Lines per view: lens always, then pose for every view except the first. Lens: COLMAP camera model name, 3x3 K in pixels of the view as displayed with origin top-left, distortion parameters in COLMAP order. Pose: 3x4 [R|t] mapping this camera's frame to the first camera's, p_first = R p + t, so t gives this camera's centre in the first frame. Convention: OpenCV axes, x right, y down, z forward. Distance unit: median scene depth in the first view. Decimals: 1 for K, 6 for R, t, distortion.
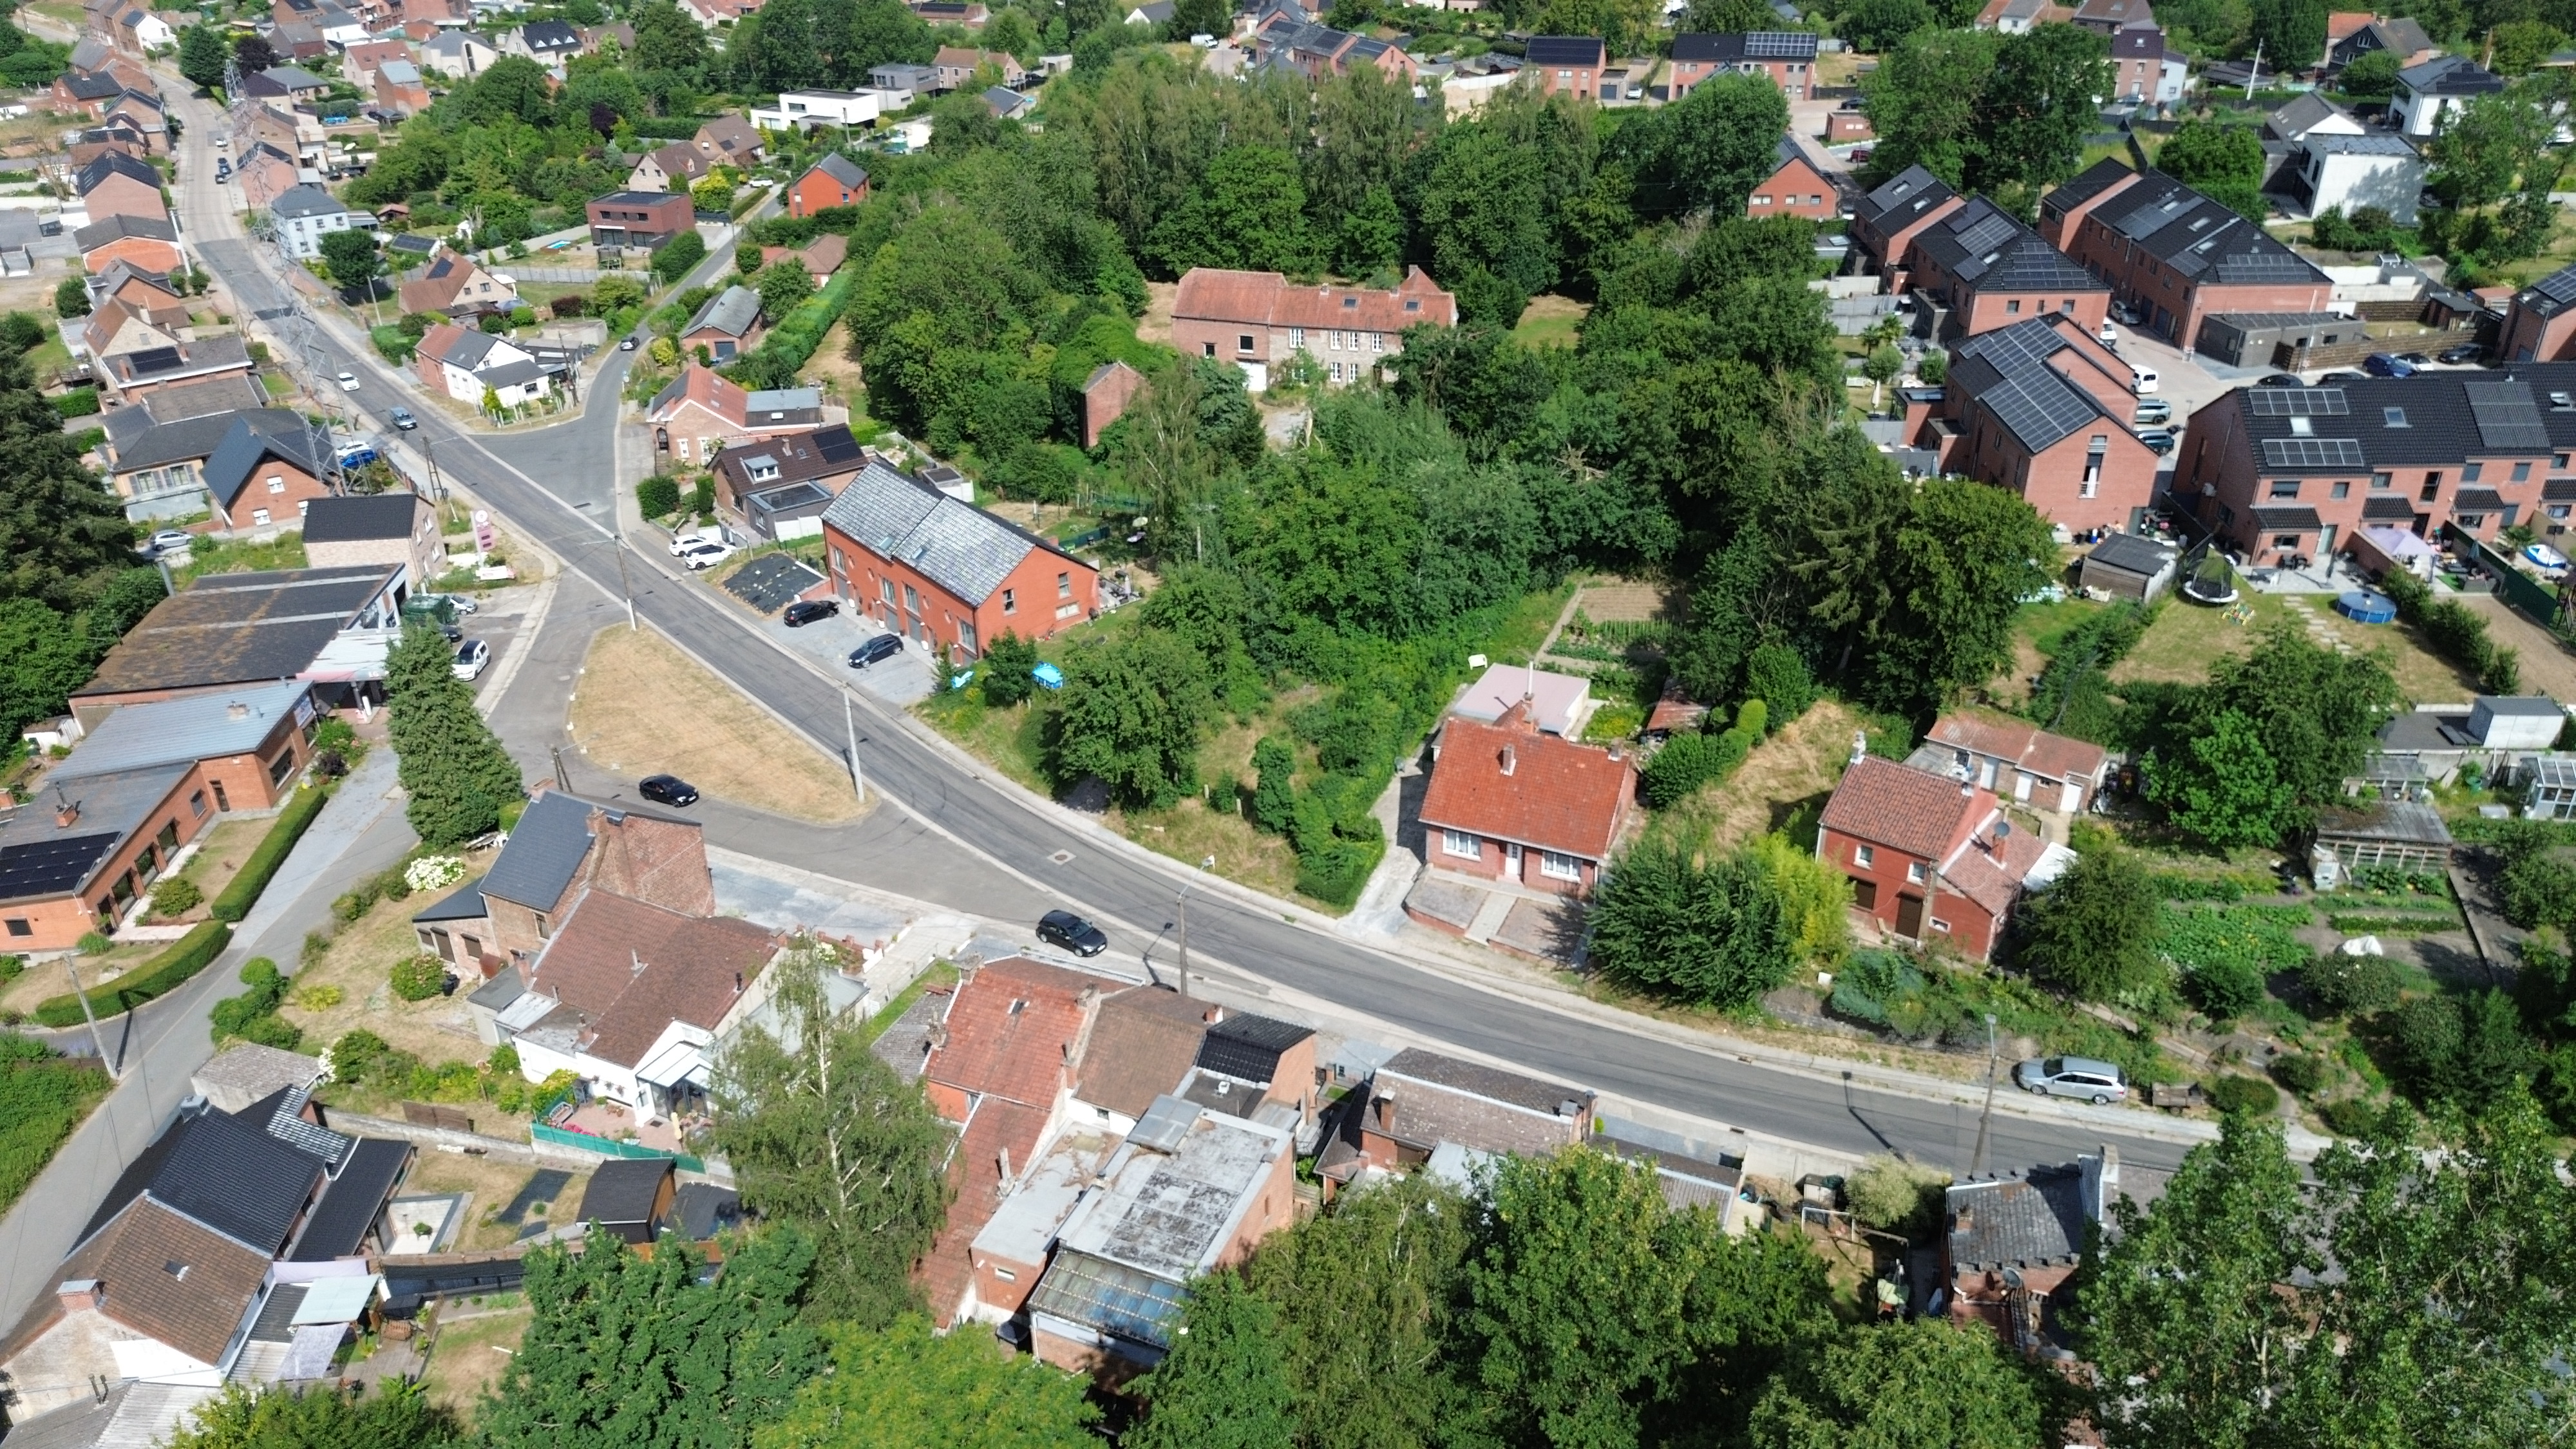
lens RADIAL K [[1831.4, 0, 1278.2], [0, 1831.4, 719.9], [0, 0, 1]] dist [0.062312, -0.064058]
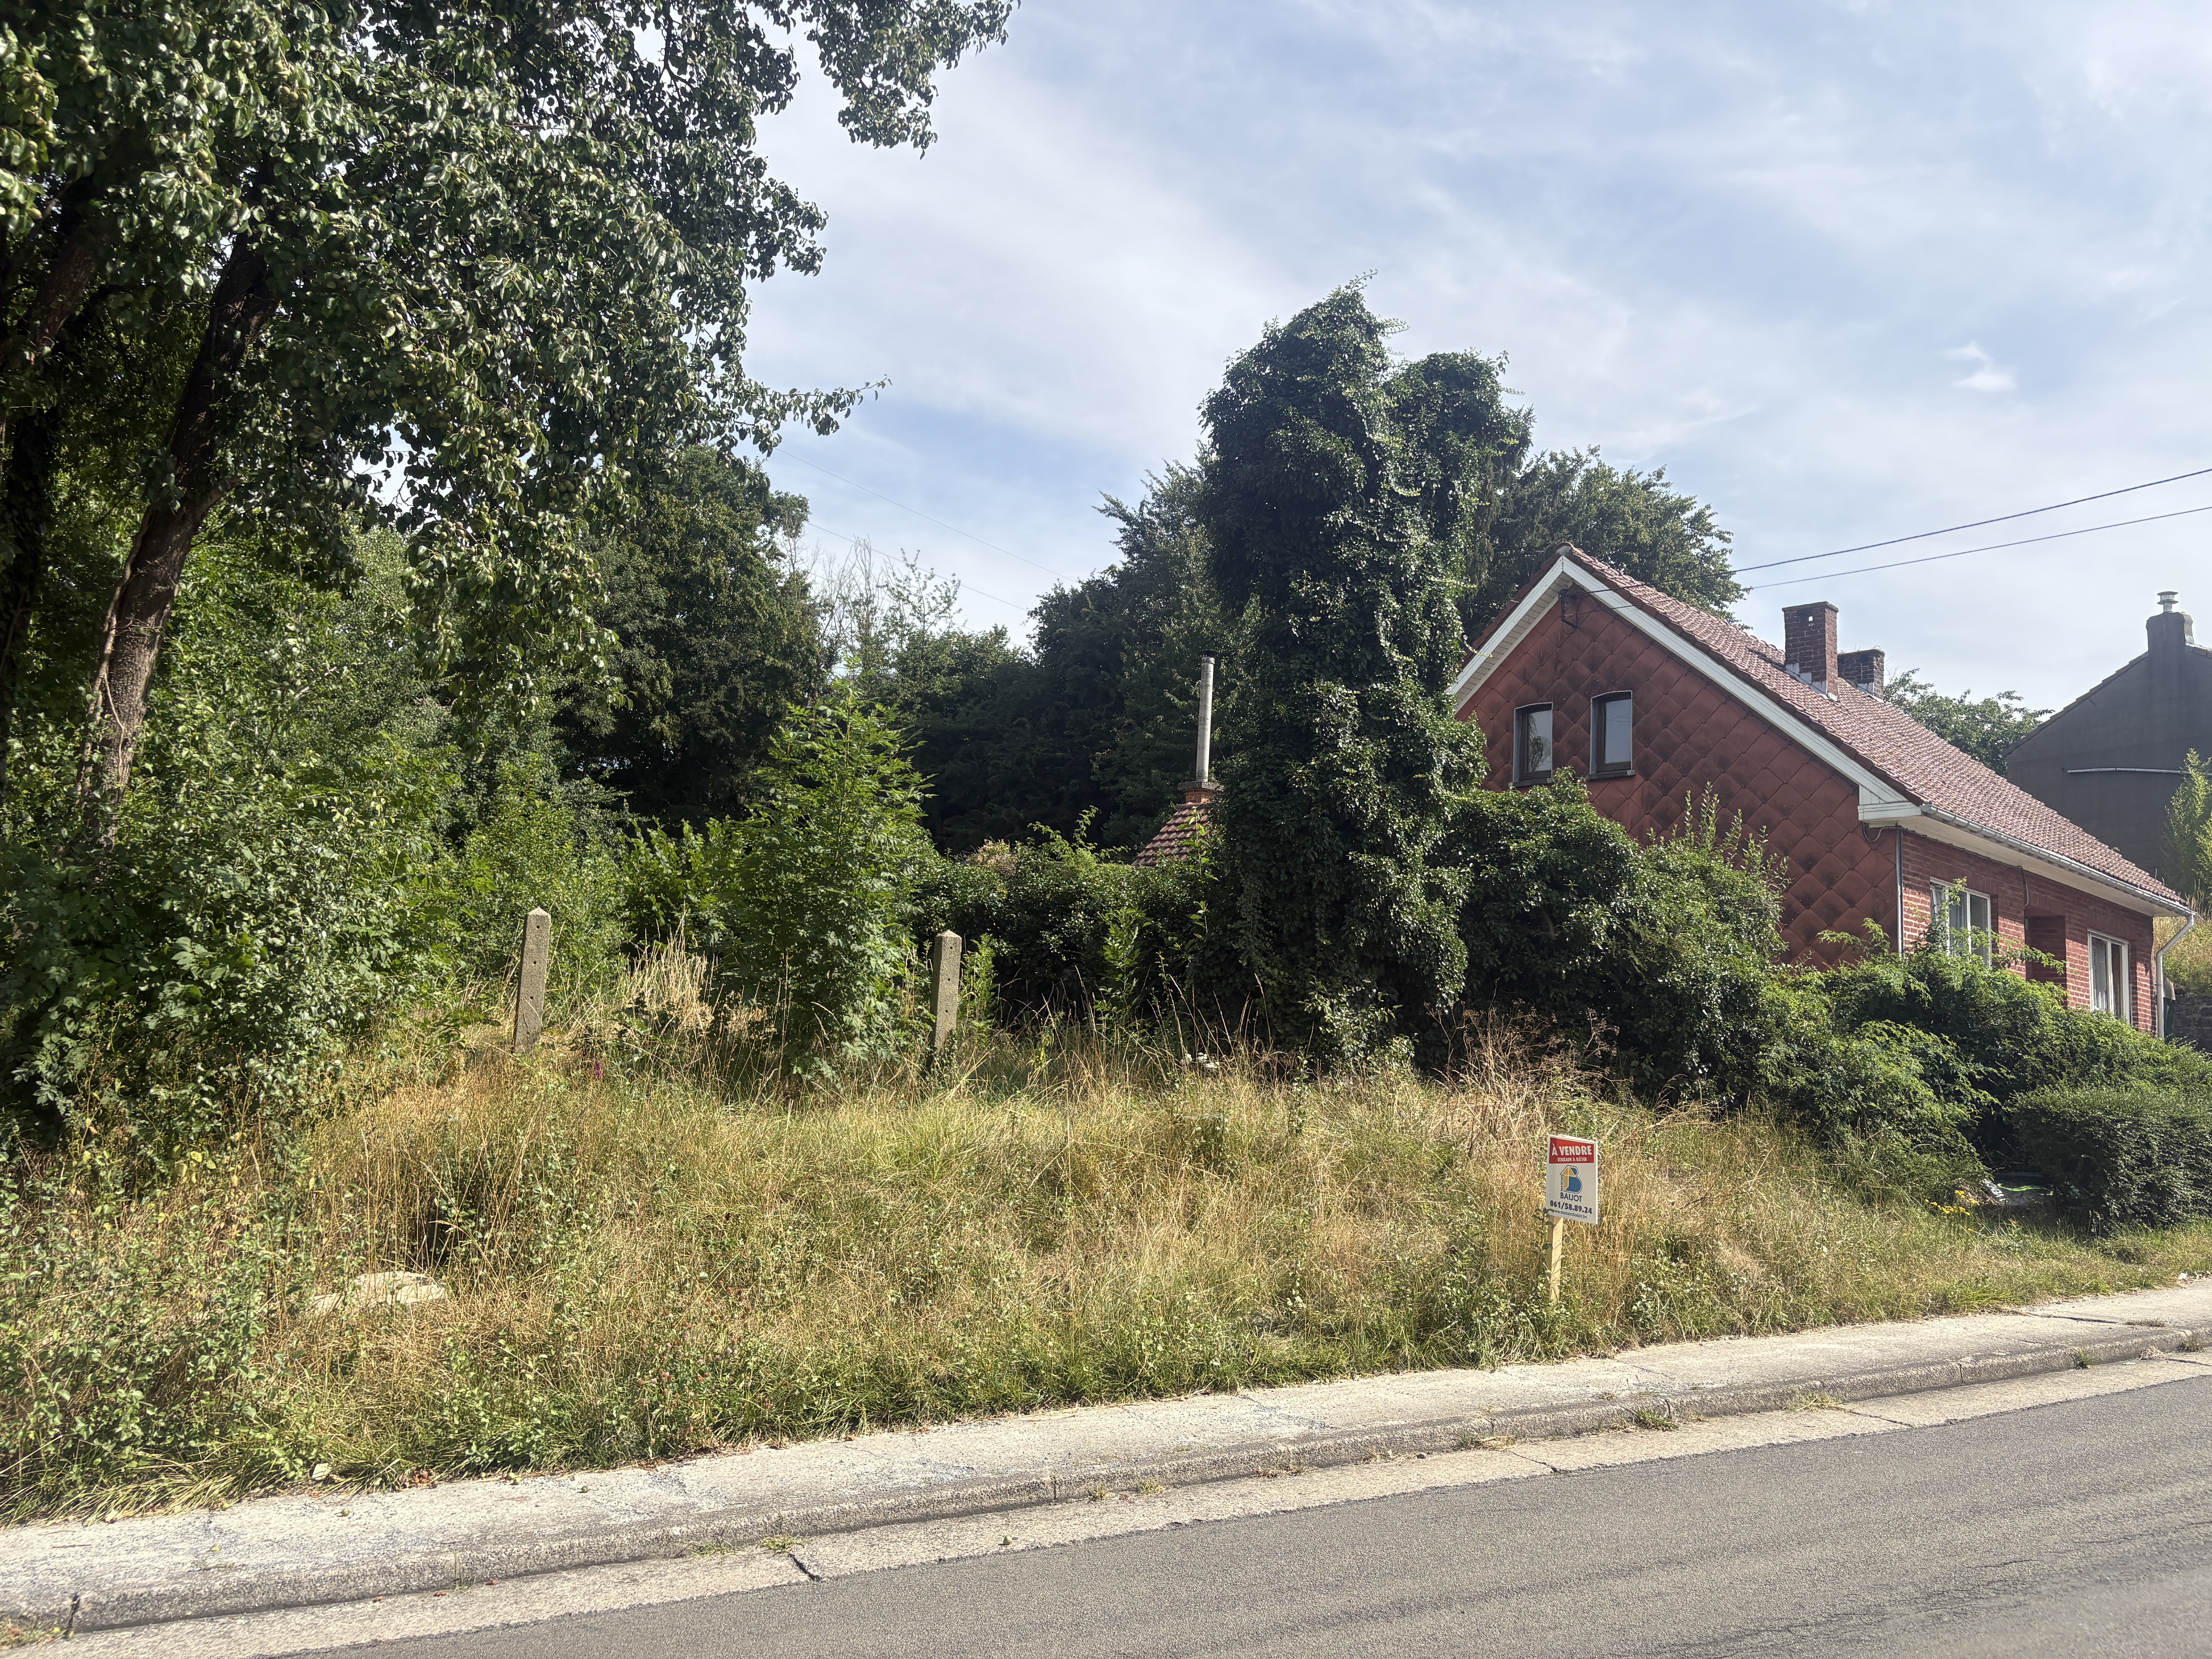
lens RADIAL K [[1672.0, 0, 1130.3], [0, 1672.0, 832.5], [0, 0, 1]] dist [0.068711, -0.058692]
pose [[0.358212, 0.180547, 0.916017, -0.103488], [0.376143, 0.870069, -0.318584, 0.066312], [-0.854518, 0.458674, 0.243758, 0.816605]]
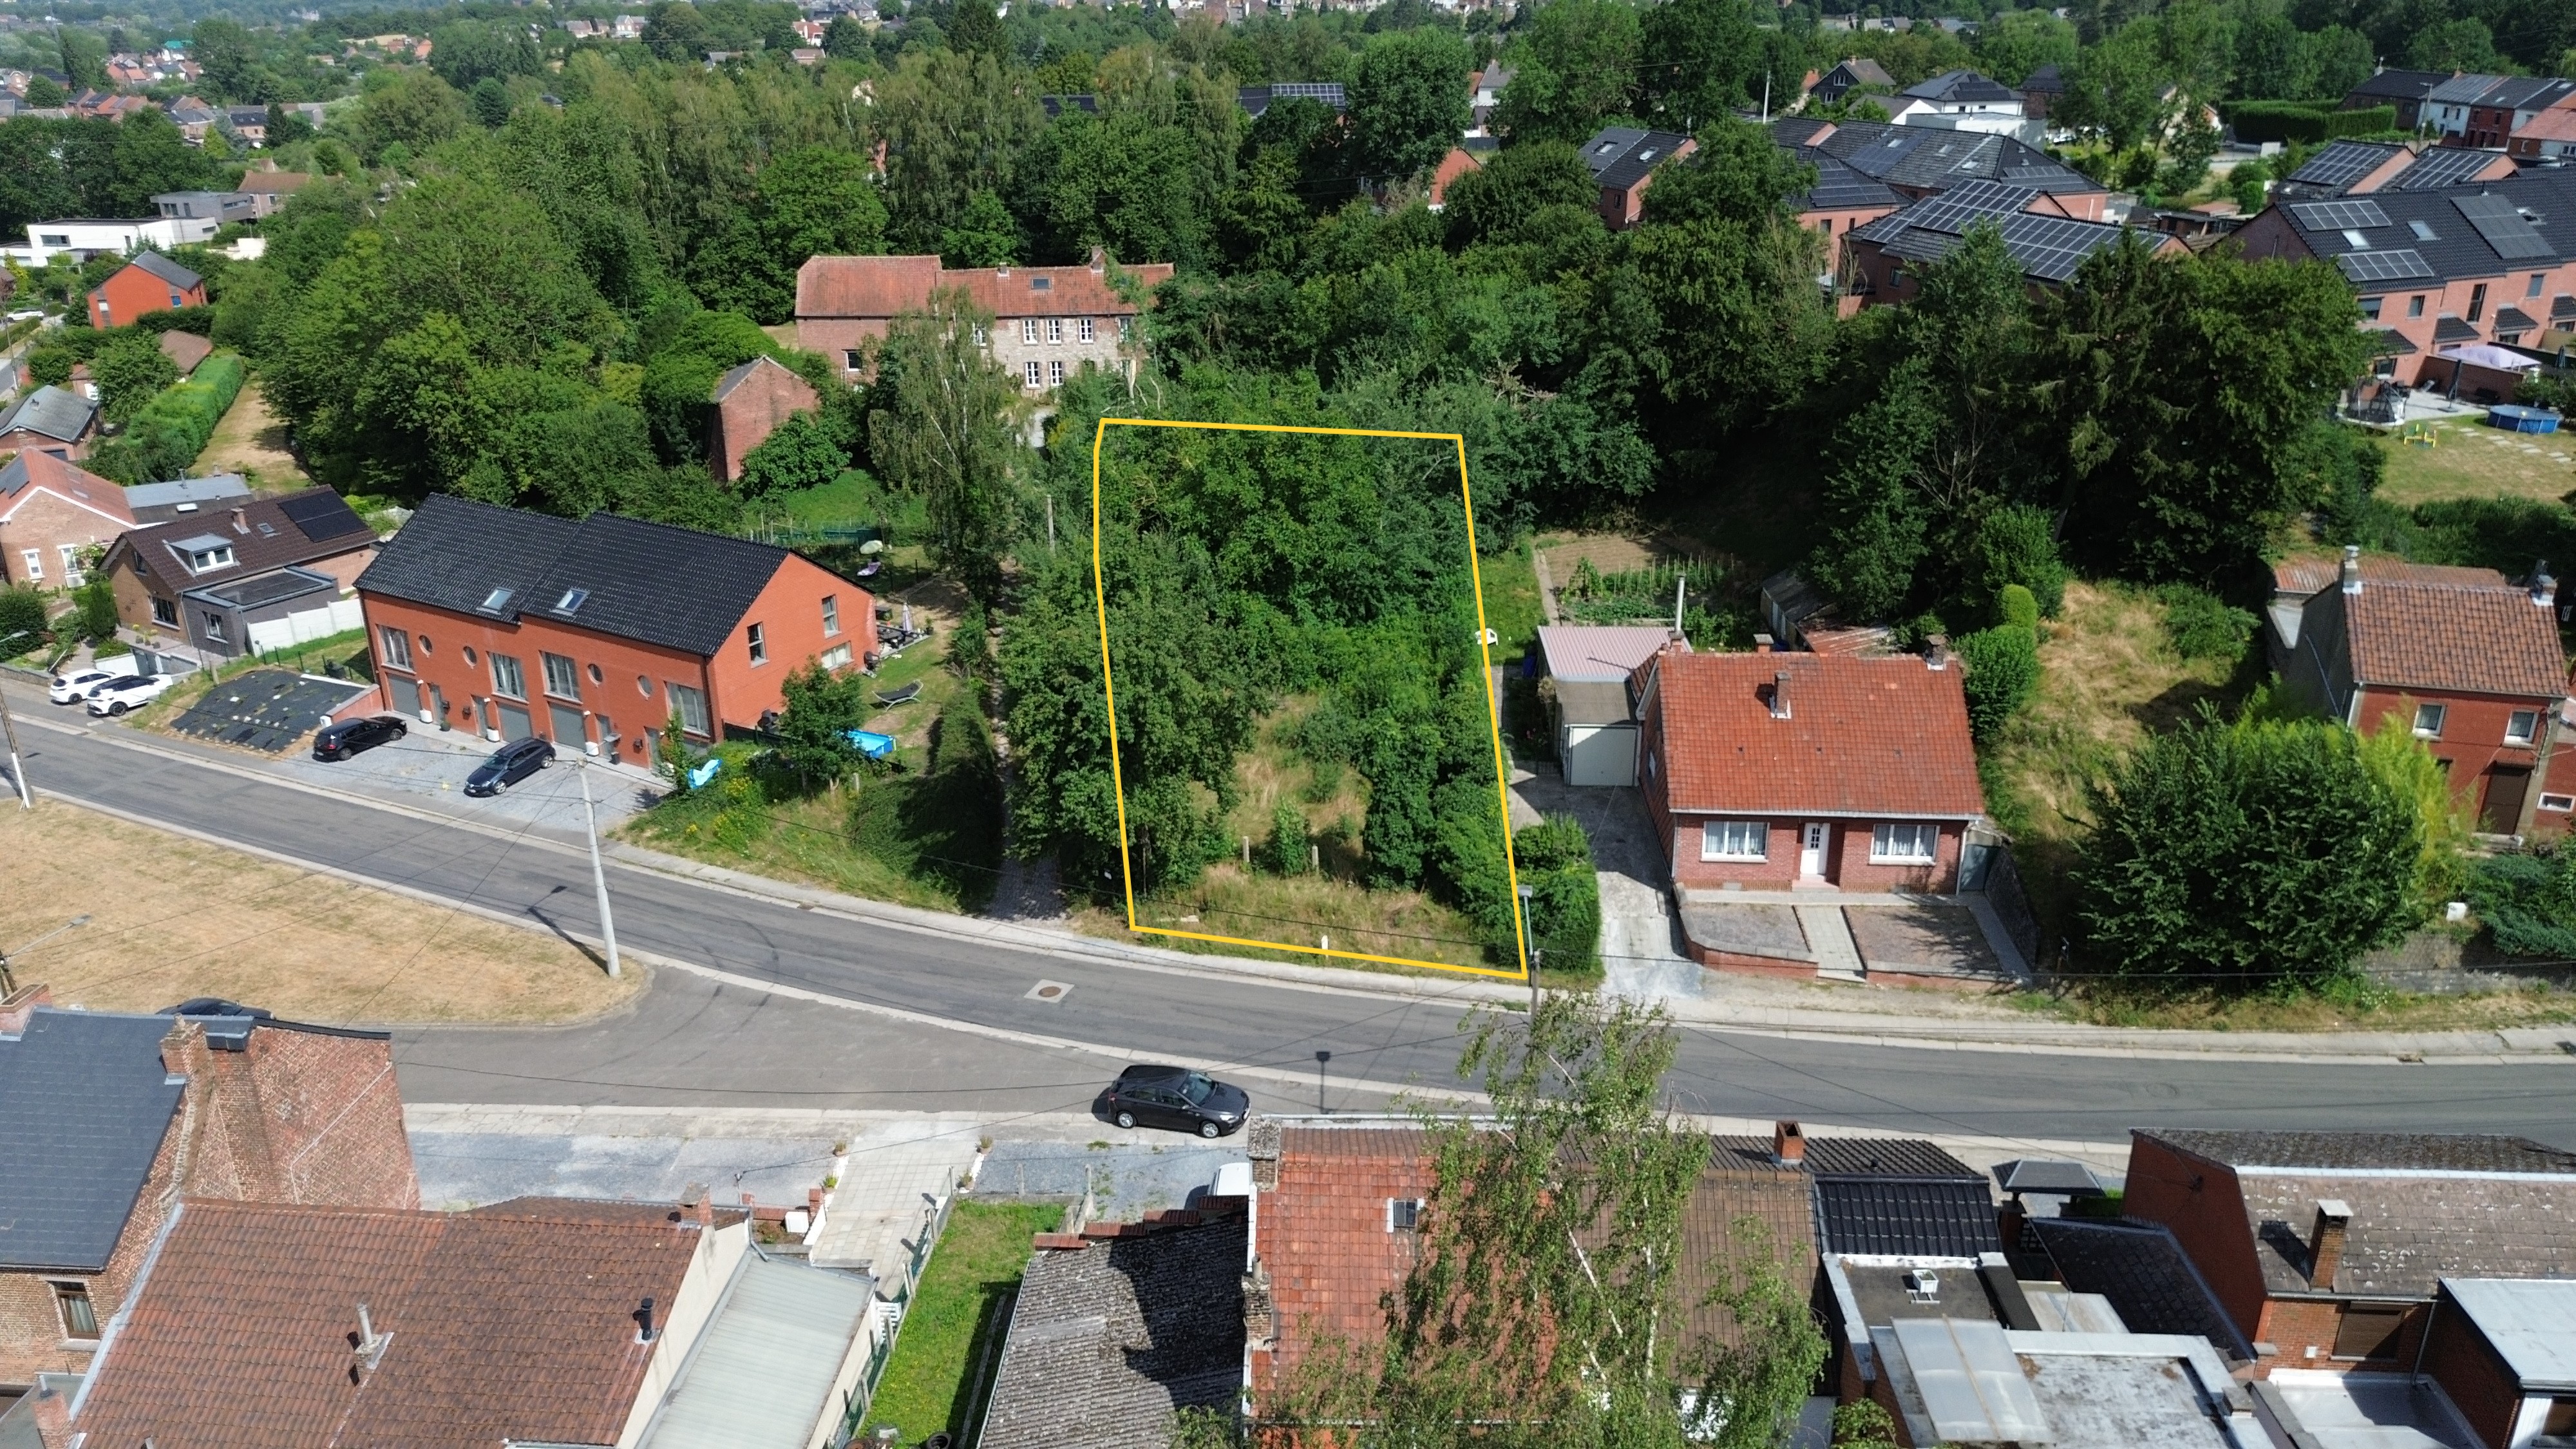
lens RADIAL K [[1831.4, 0, 1284.7], [0, 1831.4, 722.8], [0, 0, 1]] dist [0.062312, -0.064058]
pose [[0.931507, -0.126079, 0.341172, -0.199952], [0.163543, 0.983017, -0.083252, 0.044285], [-0.324882, 0.133346, 0.936307, 0.361571]]
